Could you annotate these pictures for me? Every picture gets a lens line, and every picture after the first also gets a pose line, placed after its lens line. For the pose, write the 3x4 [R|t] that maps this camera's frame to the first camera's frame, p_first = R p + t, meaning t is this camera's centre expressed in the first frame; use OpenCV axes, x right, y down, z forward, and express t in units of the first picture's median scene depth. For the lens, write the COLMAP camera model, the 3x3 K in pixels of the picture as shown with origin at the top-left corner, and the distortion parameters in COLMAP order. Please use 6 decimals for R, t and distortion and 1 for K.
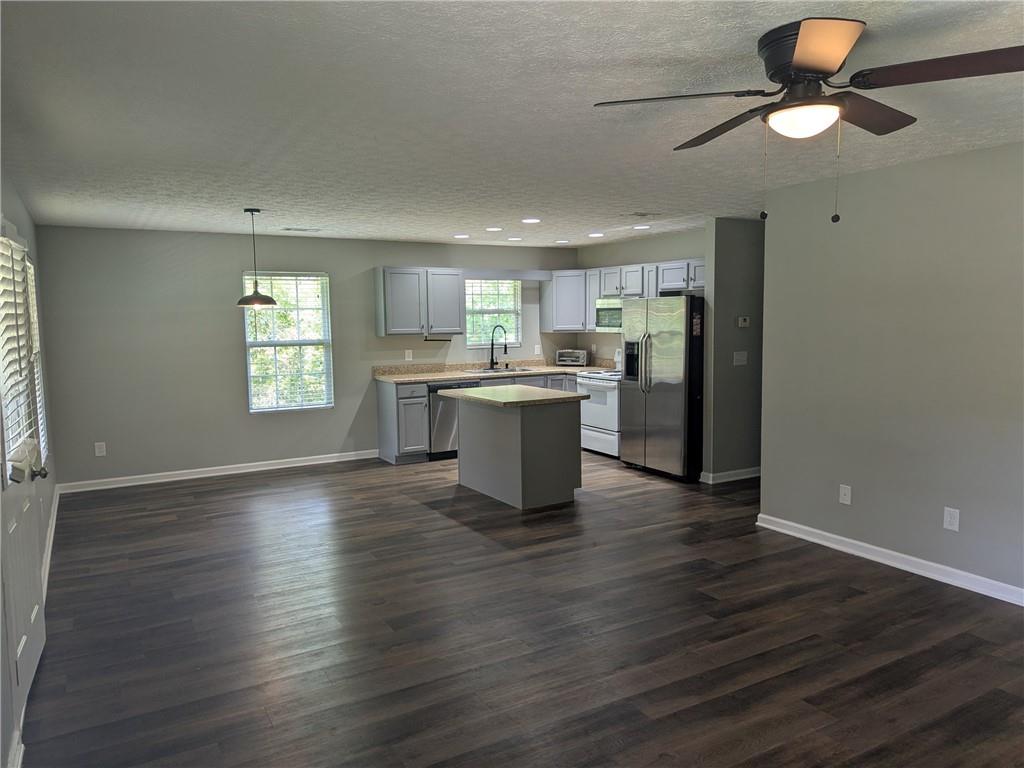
lens RADIAL K [[726.9, 0, 510.7], [0, 726.9, 386.7], [0, 0, 1]] dist [0.061114, 0.000780]
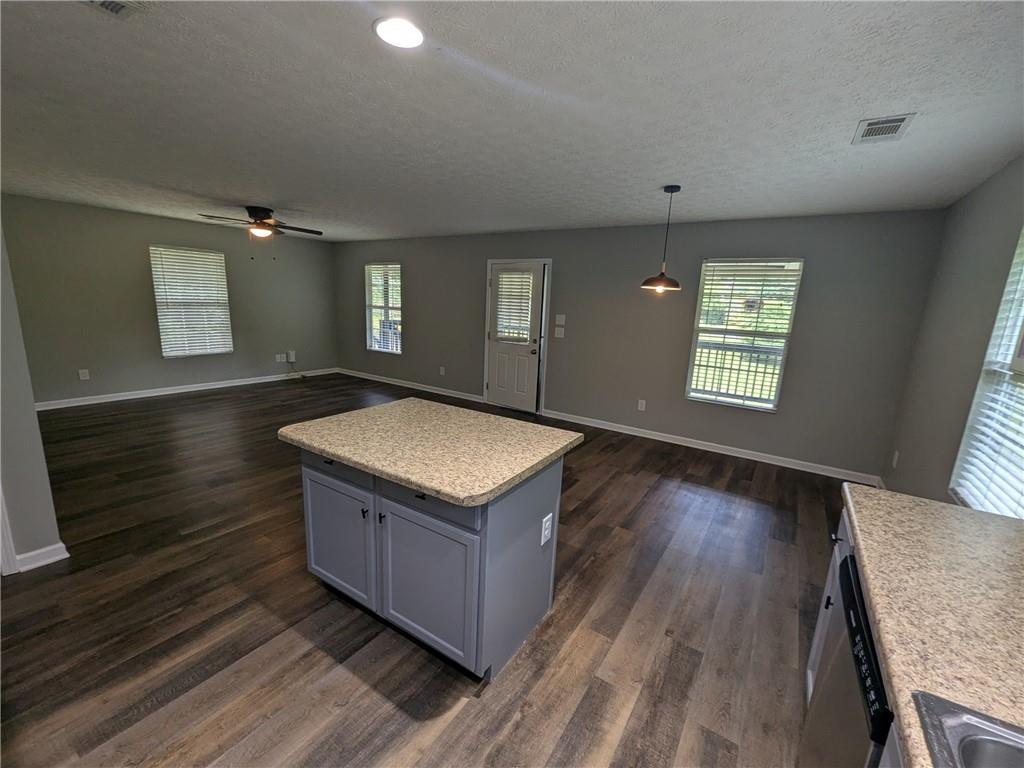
lens RADIAL K [[424.1, 0, 516.4], [0, 424.1, 387.6], [0, 0, 1]] dist [0.002908, 0.000228]
pose [[-0.894935, 0.069607, -0.440734, 0.082290], [-0.072673, 0.951829, 0.297894, -0.131686], [0.440239, 0.298625, -0.846766, 1.418108]]
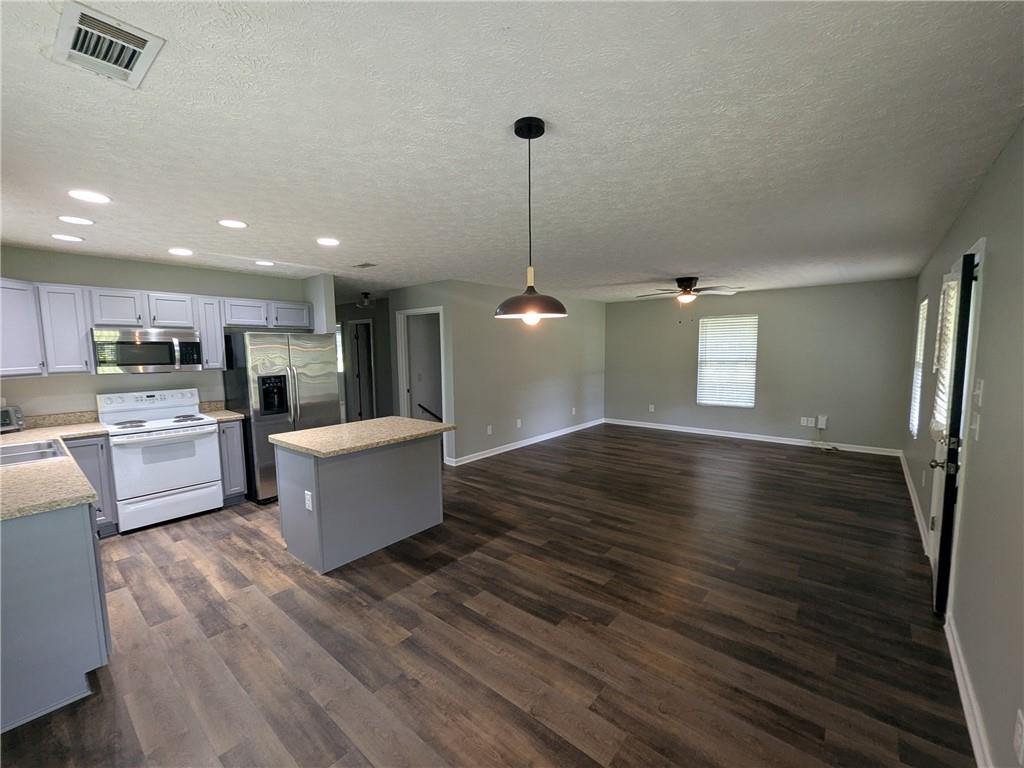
lens RADIAL K [[424.1, 0, 515.2], [0, 424.1, 386.8], [0, 0, 1]] dist [0.002908, 0.000228]
pose [[-0.341329, -0.062002, 0.937897, -0.617734], [0.113986, 0.987727, 0.106779, -0.088341], [-0.933007, 0.143354, -0.330073, 1.101415]]
